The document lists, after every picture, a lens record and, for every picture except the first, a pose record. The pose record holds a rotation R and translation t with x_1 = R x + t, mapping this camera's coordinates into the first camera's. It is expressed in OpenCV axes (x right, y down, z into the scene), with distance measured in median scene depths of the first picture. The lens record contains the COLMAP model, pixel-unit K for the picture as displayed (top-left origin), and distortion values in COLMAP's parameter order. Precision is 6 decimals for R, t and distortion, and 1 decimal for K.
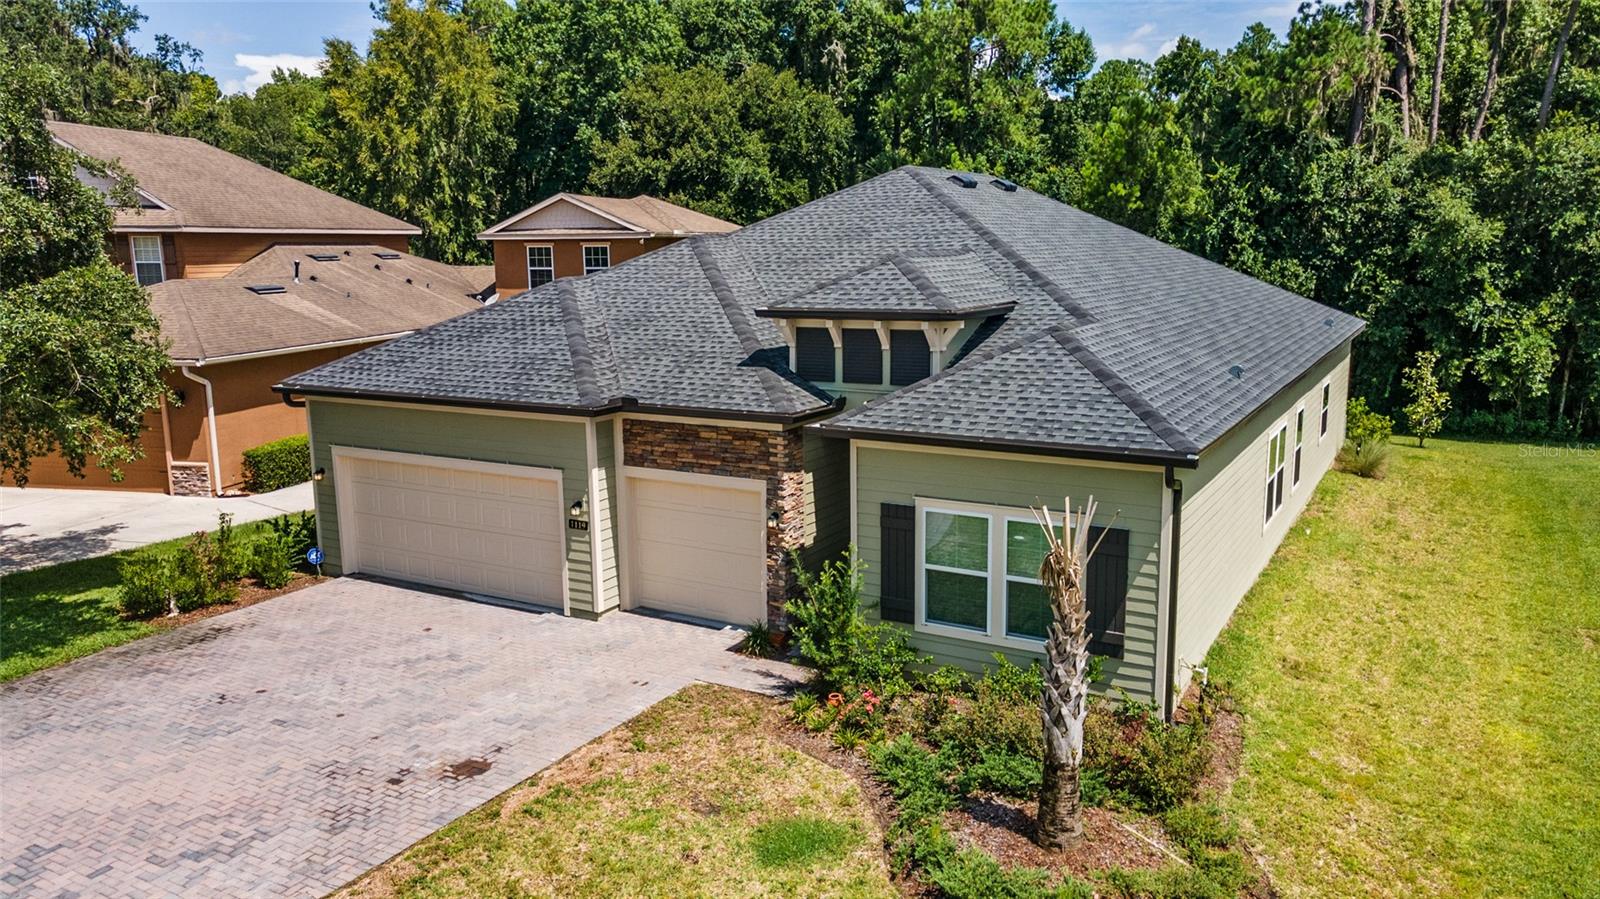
lens RADIAL K [[1148.1, 0, 793.4], [0, 1148.1, 448.7], [0, 0, 1]] dist [0.018513, 0.043351]
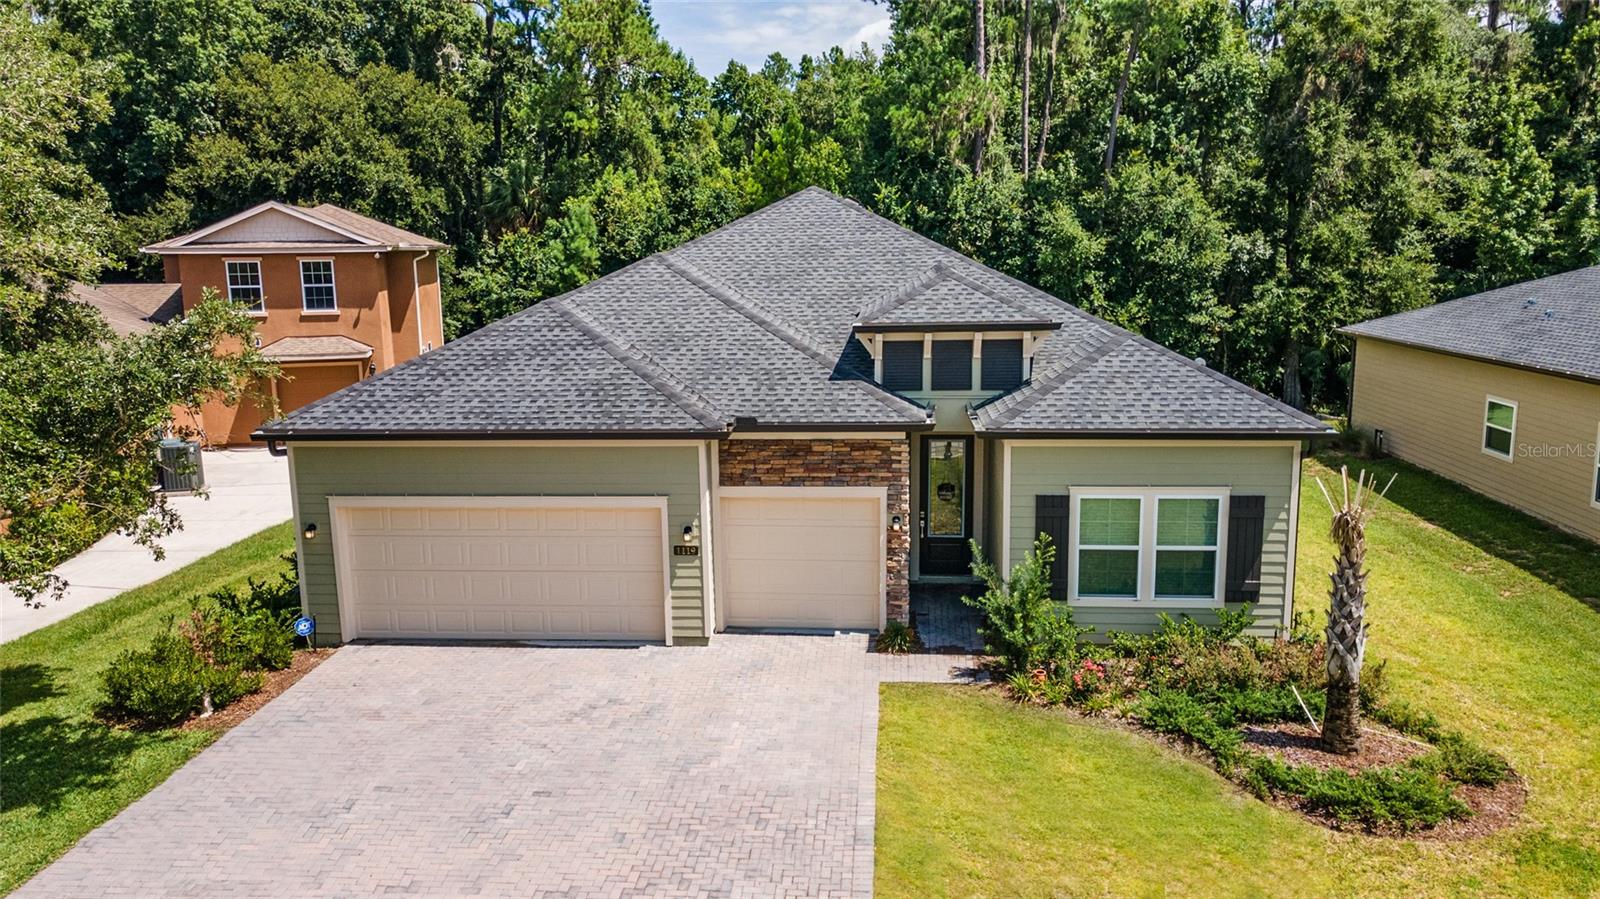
lens RADIAL K [[1148.1, 0, 793.4], [0, 1148.1, 448.7], [0, 0, 1]] dist [0.018513, 0.043351]
pose [[0.908032, -0.075449, 0.412050, -0.490160], [0.078421, 0.996873, 0.009717, -0.022247], [-0.411495, 0.023490, 0.911109, 0.066747]]
